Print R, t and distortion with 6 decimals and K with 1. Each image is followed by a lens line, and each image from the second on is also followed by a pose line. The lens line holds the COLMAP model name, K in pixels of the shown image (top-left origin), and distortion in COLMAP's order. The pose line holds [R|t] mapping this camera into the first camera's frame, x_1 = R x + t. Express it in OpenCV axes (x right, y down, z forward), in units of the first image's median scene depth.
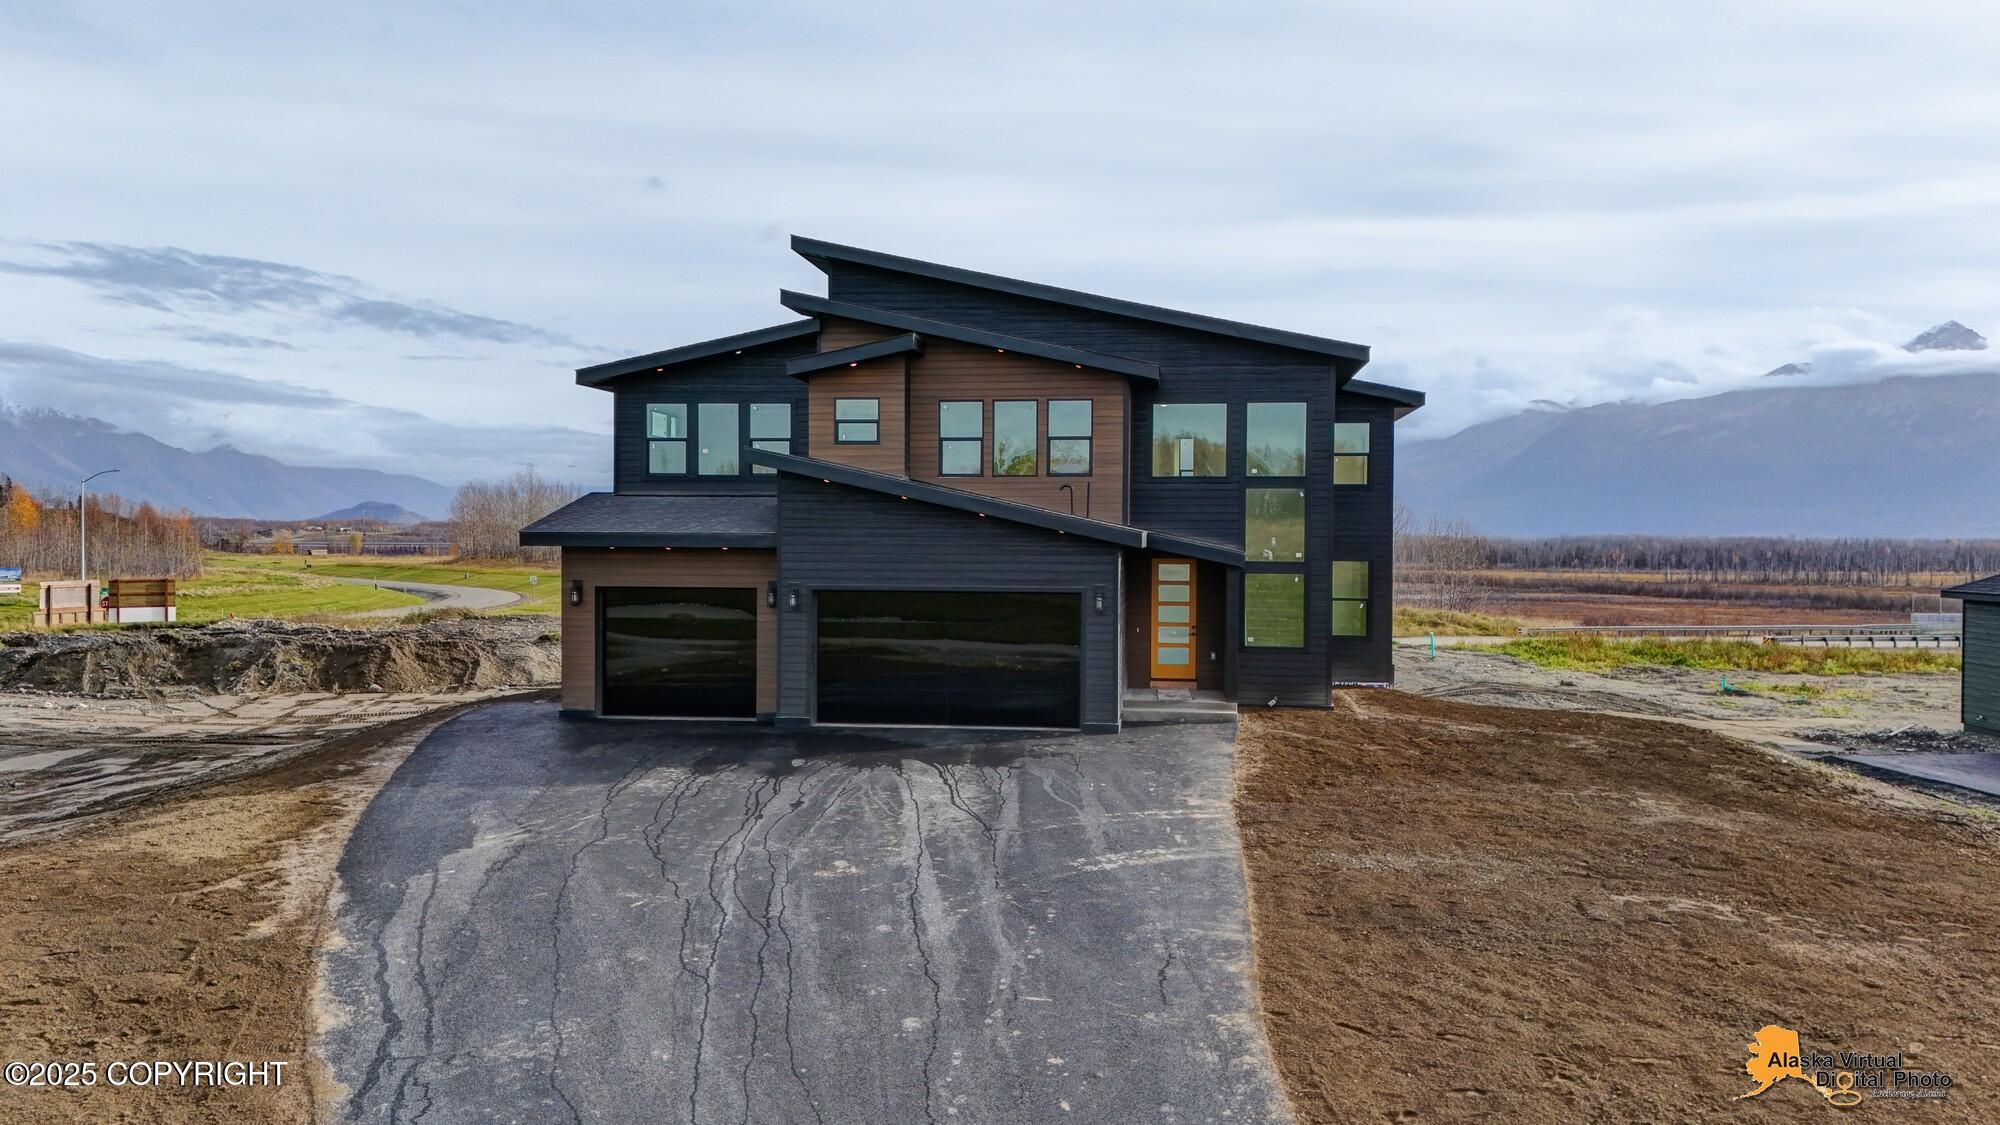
lens RADIAL K [[1469.5, 0, 1005.9], [0, 1469.5, 565.9], [0, 0, 1]] dist [0.078669, -0.072533]
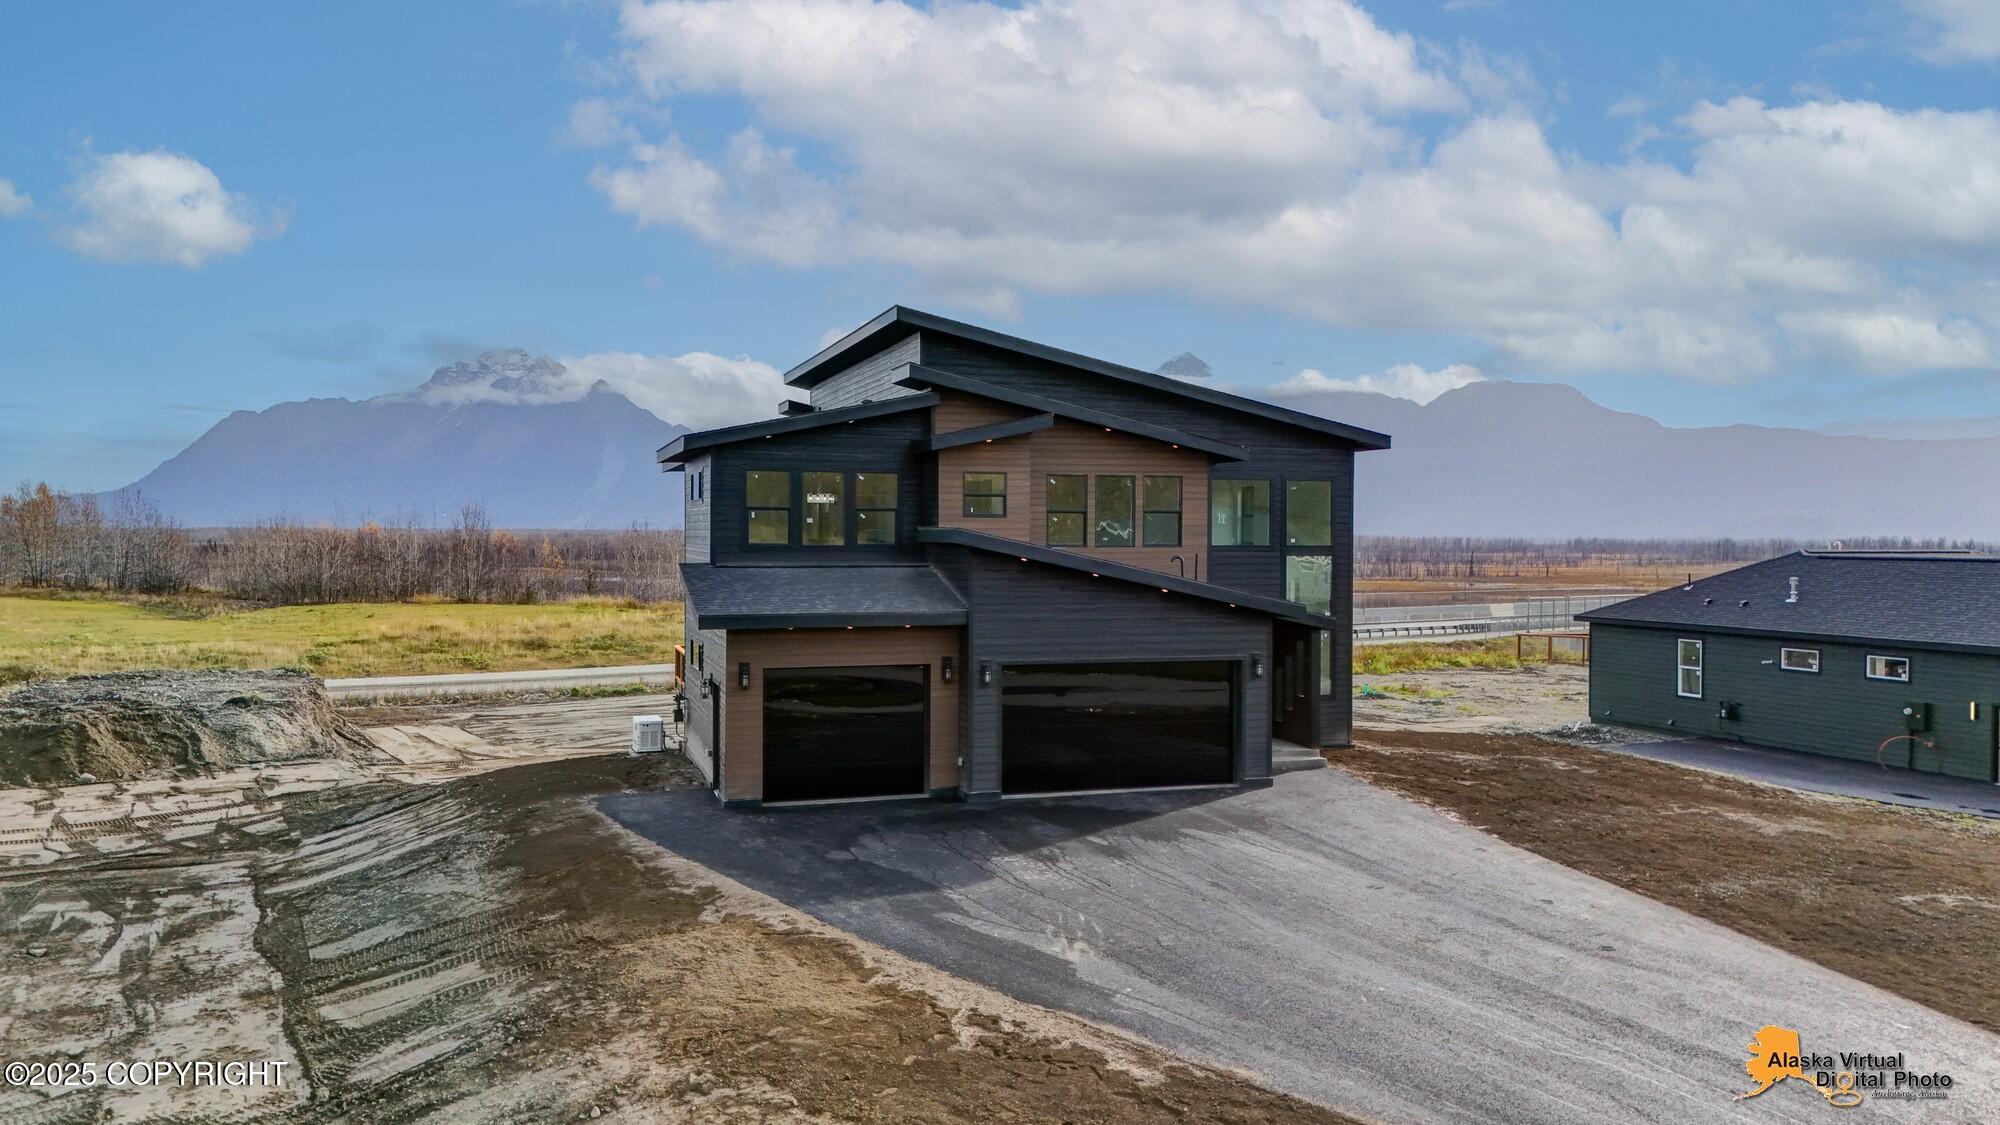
lens RADIAL K [[1469.5, 0, 1005.9], [0, 1469.5, 565.9], [0, 0, 1]] dist [0.078669, -0.072533]
pose [[0.903843, -0.011480, 0.427711, -0.521470], [0.010361, 0.999934, 0.004944, -0.053401], [-0.427740, -0.000038, 0.903902, 0.071284]]
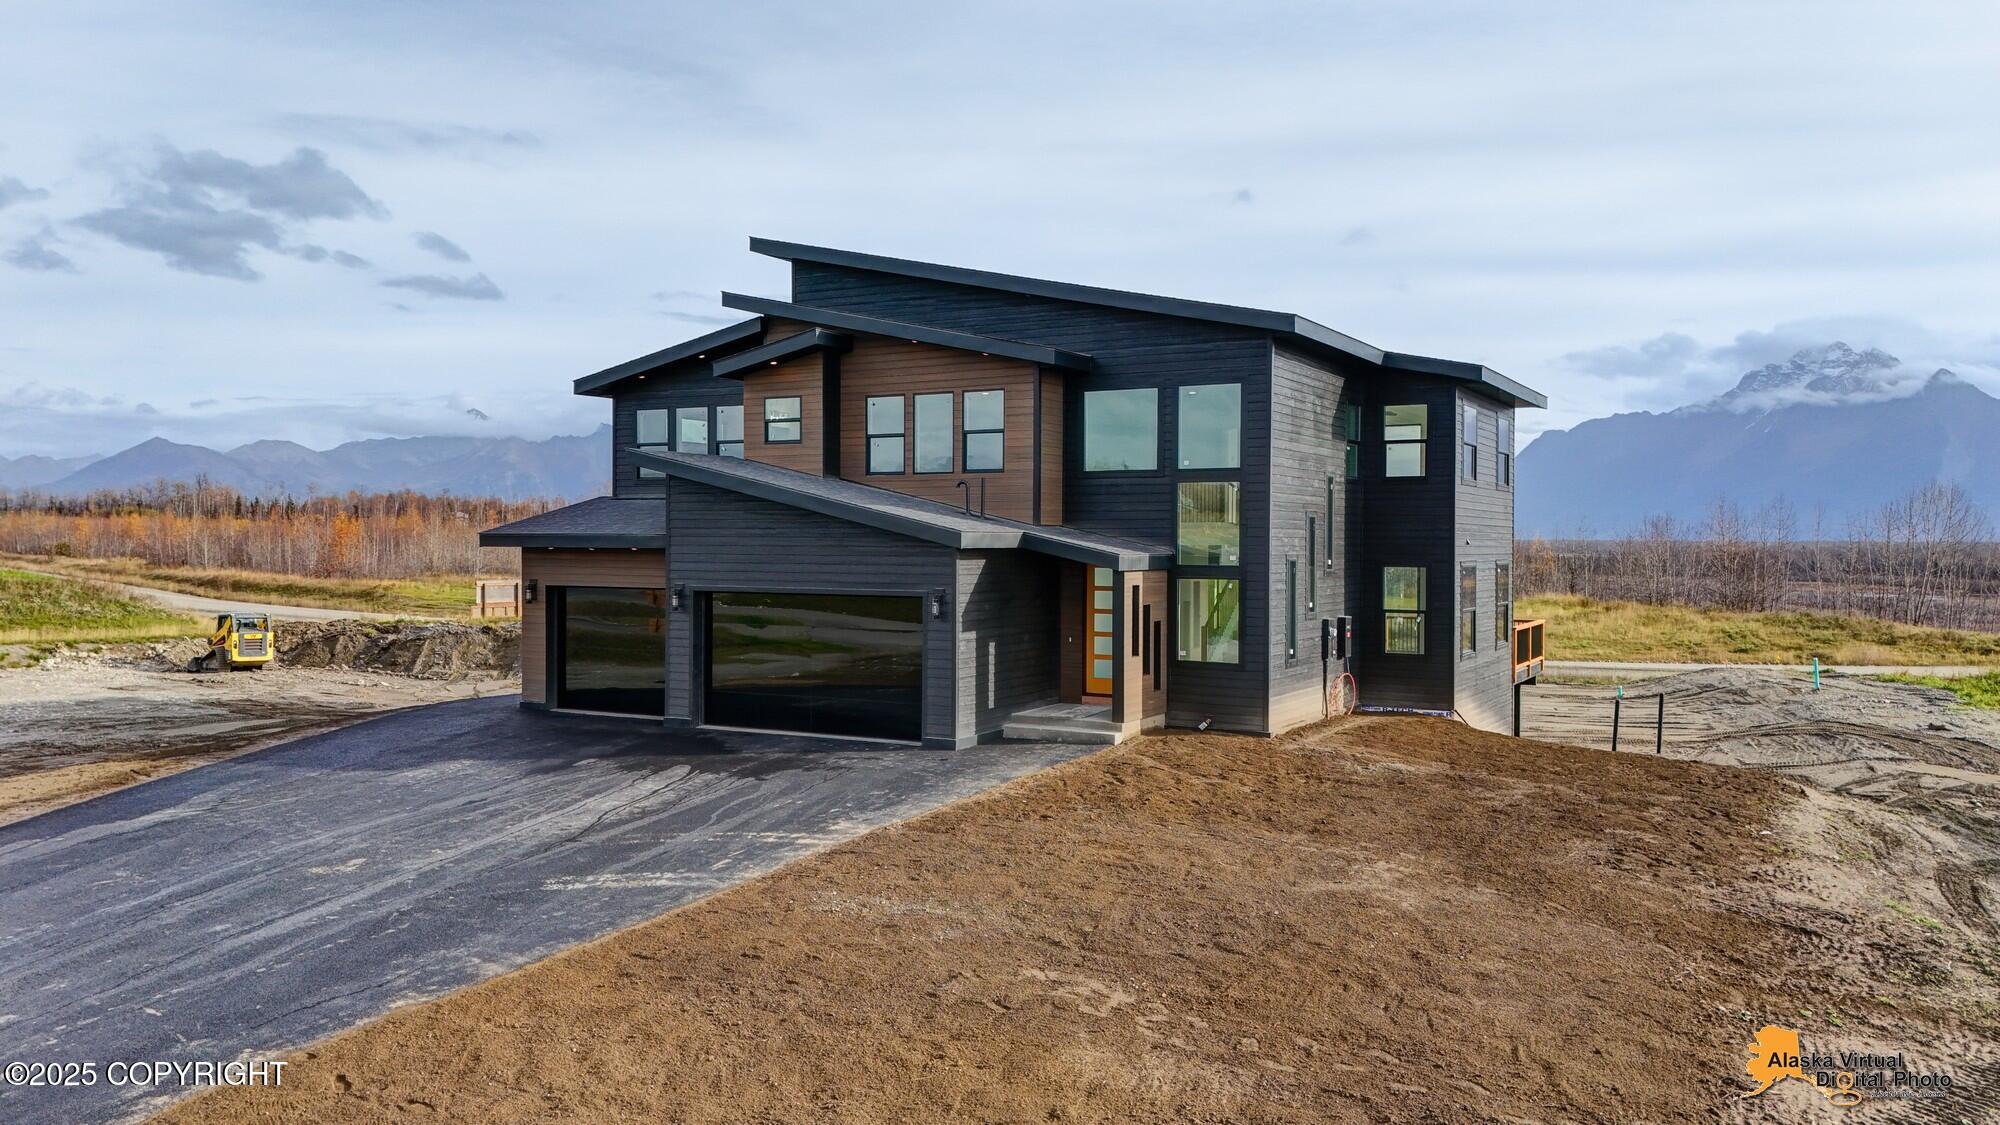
lens RADIAL K [[1469.5, 0, 1005.9], [0, 1469.5, 565.9], [0, 0, 1]] dist [0.078669, -0.072533]
pose [[0.926438, 0.005499, -0.376407, 0.406178], [-0.007957, 0.999956, -0.004975, 0.002842], [0.376363, 0.007604, 0.926441, 0.141892]]
